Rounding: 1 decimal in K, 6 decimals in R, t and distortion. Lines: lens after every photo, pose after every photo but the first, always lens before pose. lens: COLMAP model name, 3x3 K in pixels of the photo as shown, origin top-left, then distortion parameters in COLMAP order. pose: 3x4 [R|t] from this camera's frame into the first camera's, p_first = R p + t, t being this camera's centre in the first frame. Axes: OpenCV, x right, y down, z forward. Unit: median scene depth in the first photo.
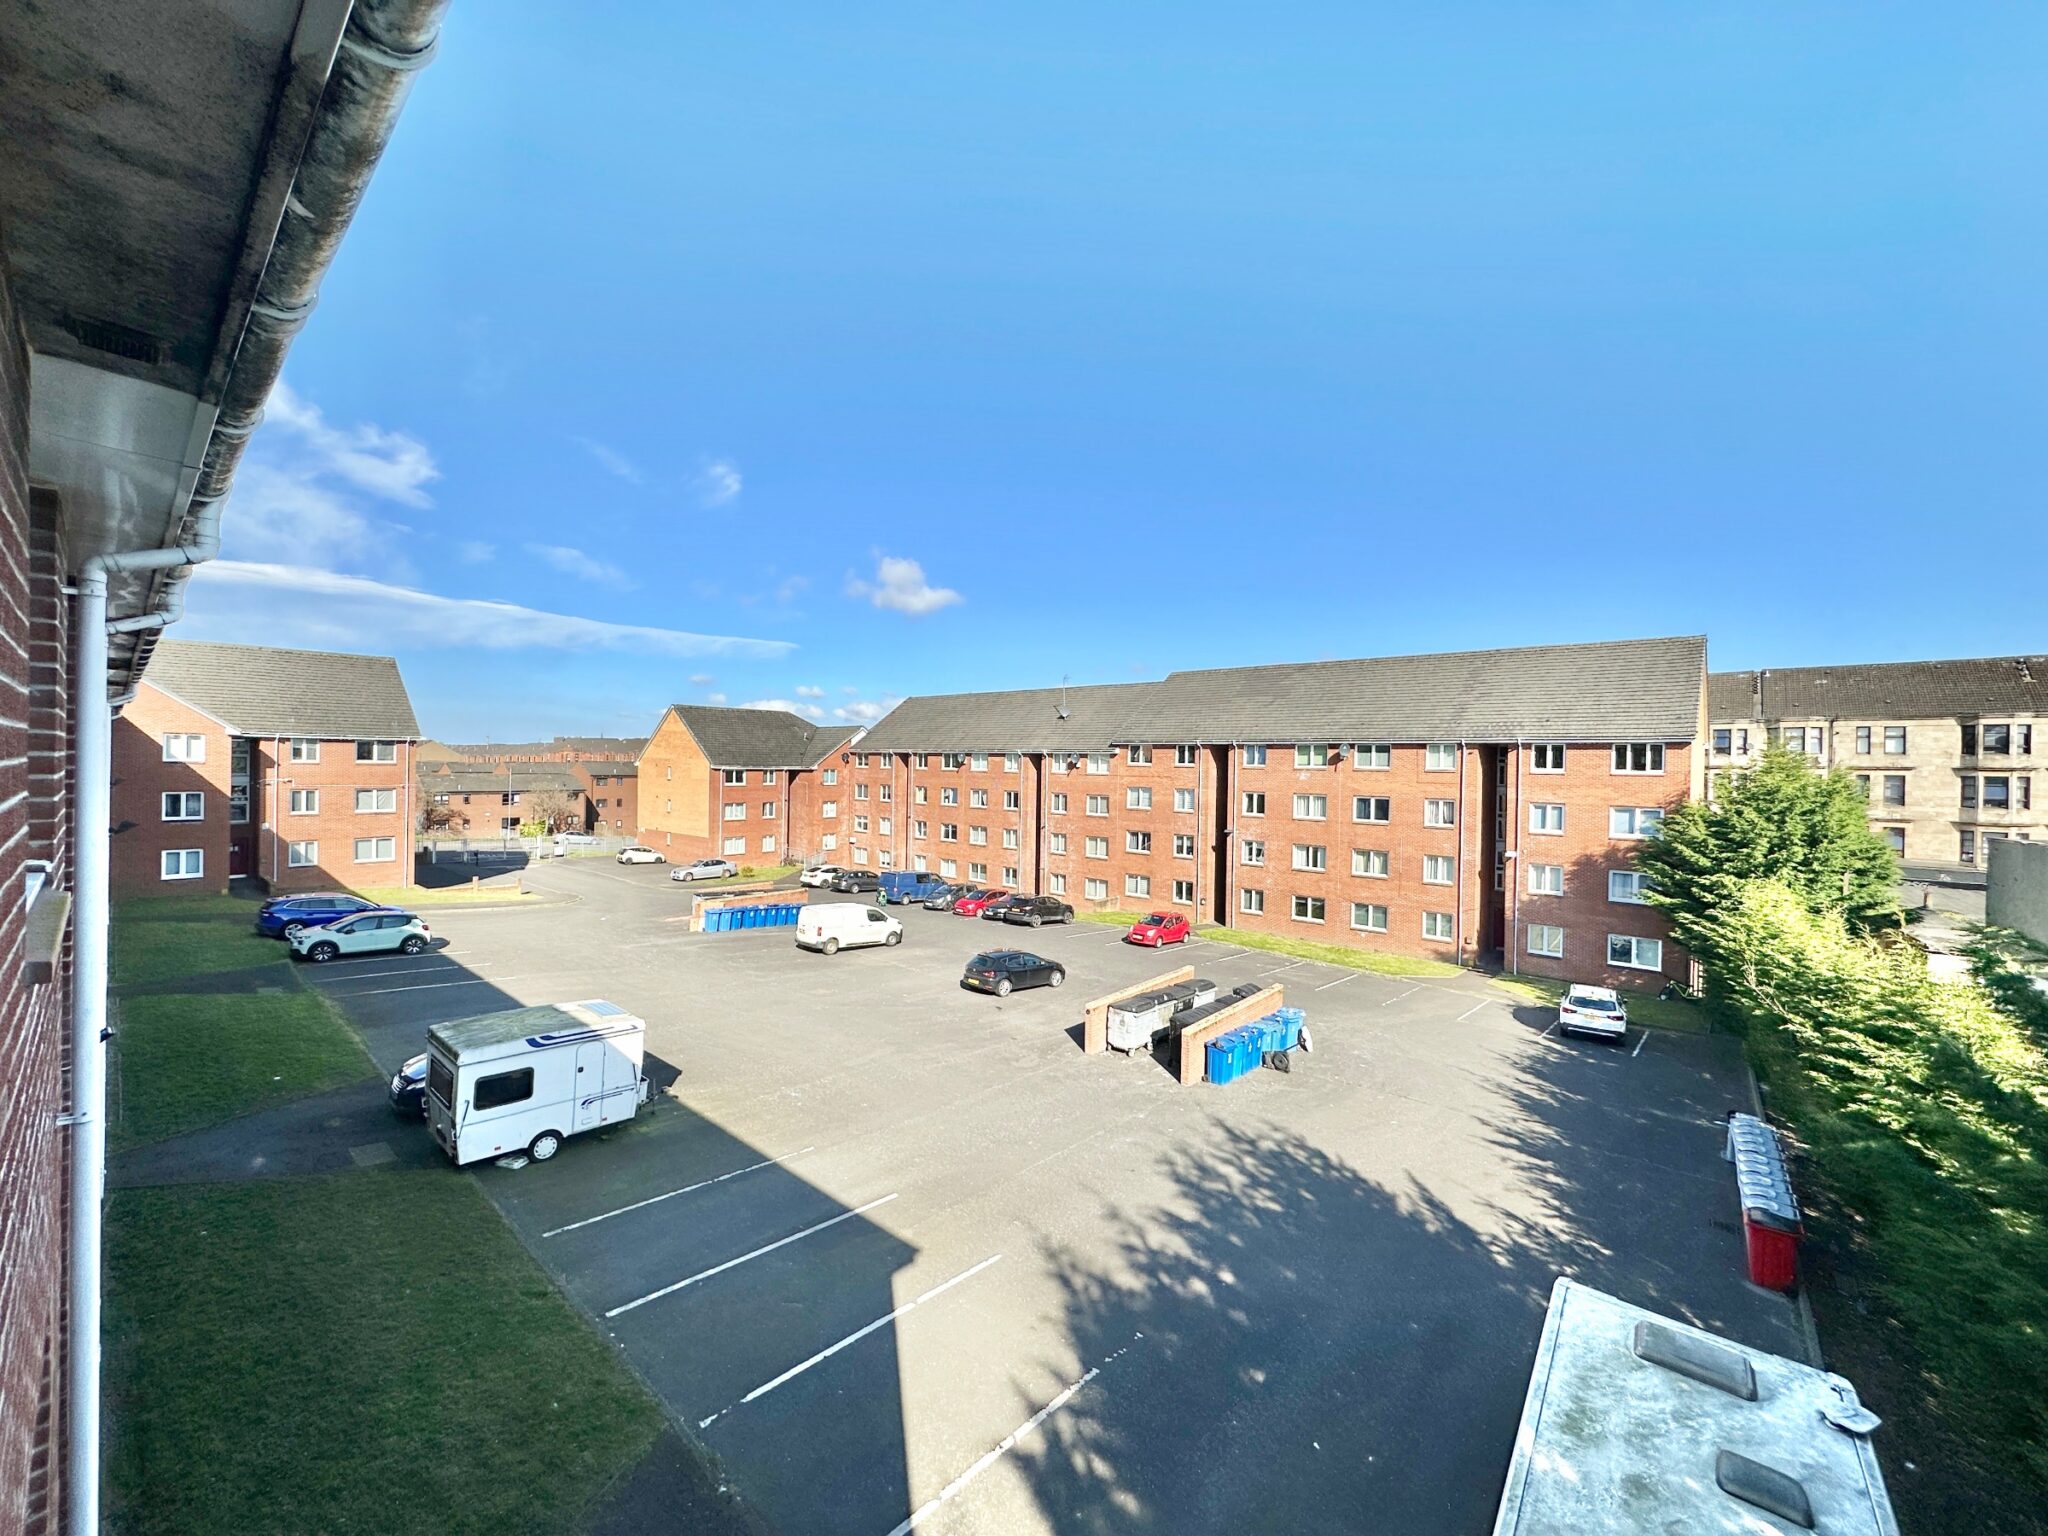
lens RADIAL K [[809.6, 0, 1017.8], [0, 809.6, 767.0], [0, 0, 1]] dist [0.001896, -0.000013]
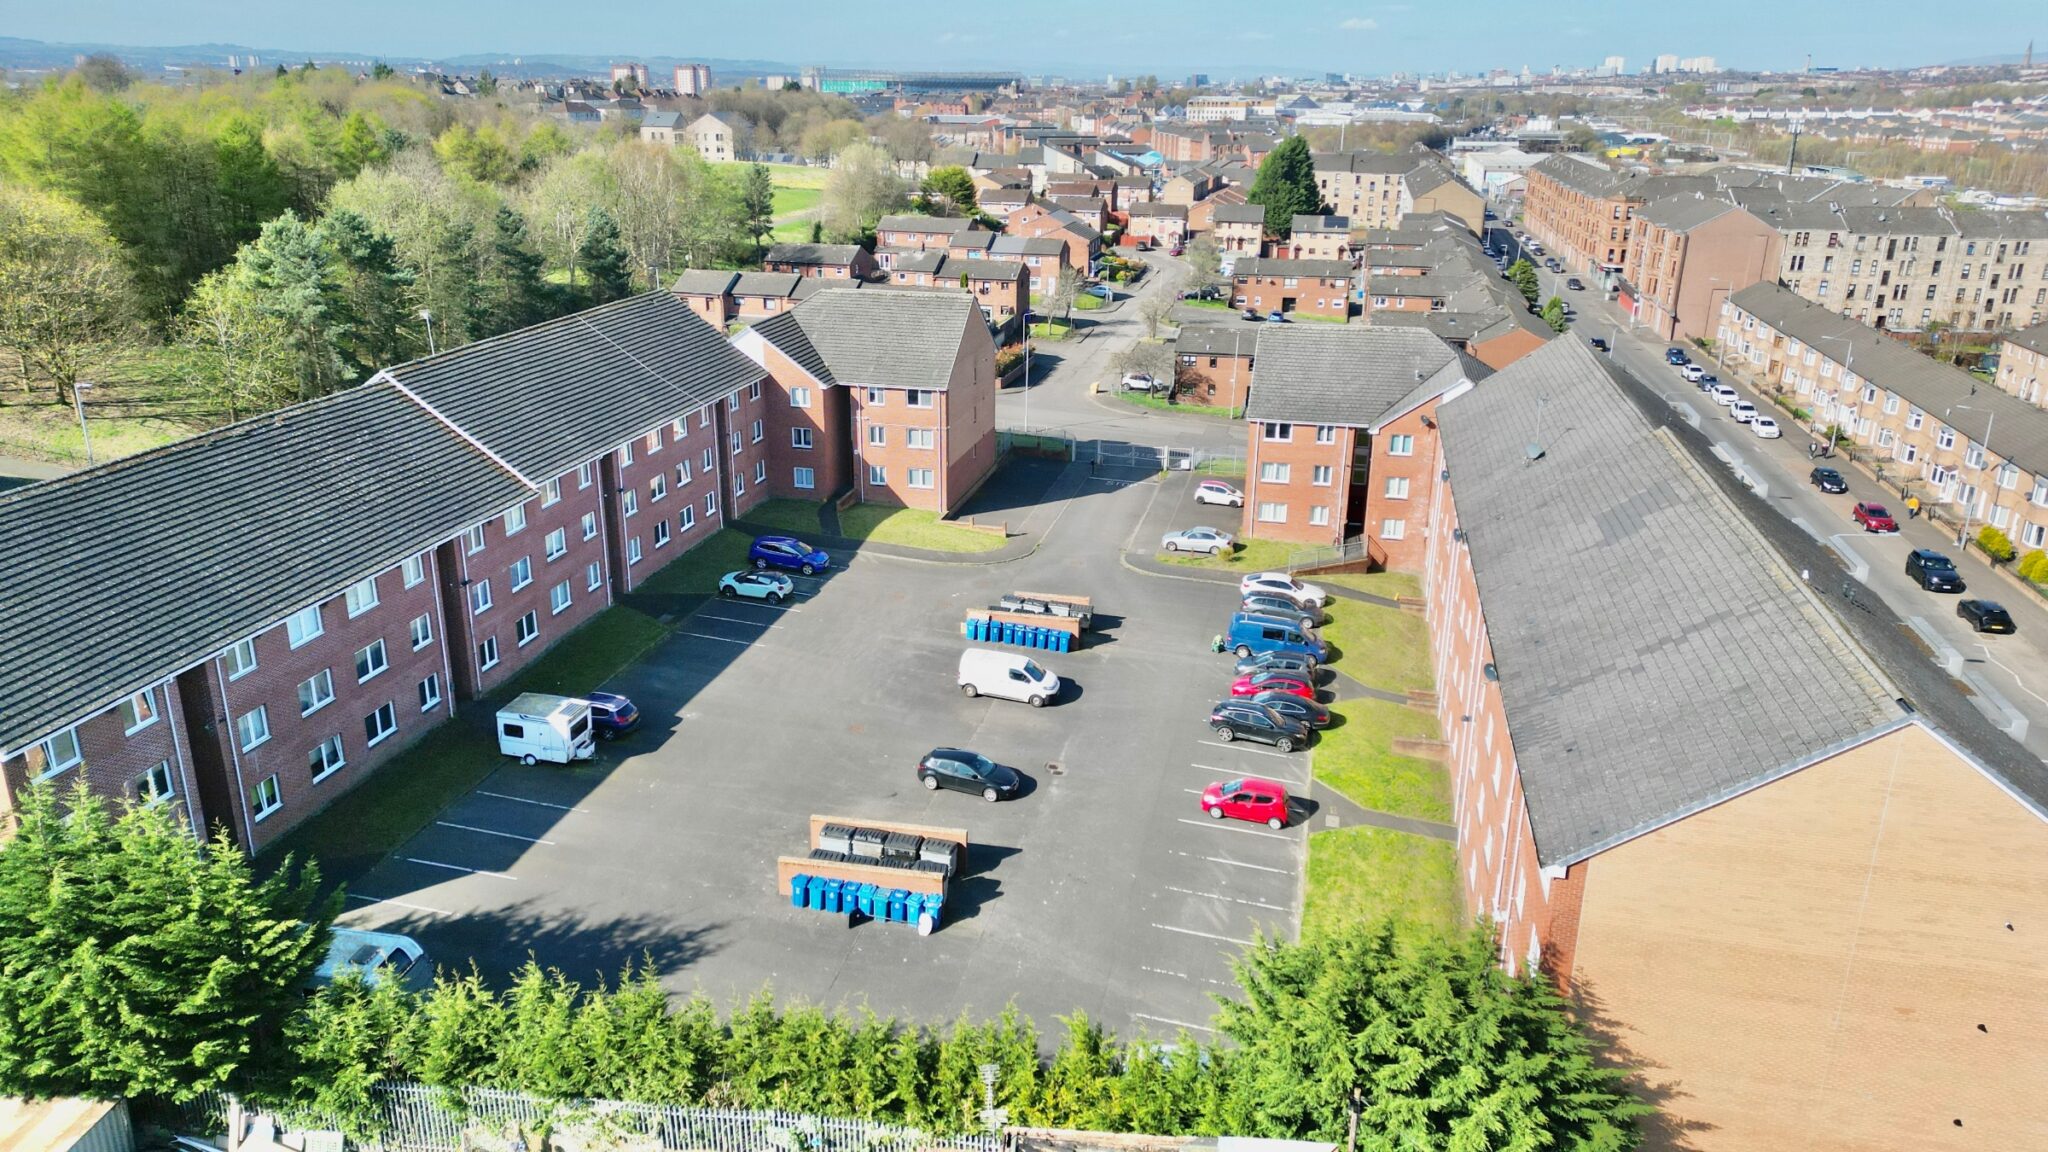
lens RADIAL K [[1414.0, 0, 994.2], [0, 1414.0, 573.3], [0, 0, 1]] dist [0.074311, -0.076137]
pose [[0.474191, 0.273861, -0.836745, 1.061265], [-0.001754, 0.950684, 0.310157, -0.418919], [0.880420, -0.145606, 0.451286, 0.129660]]
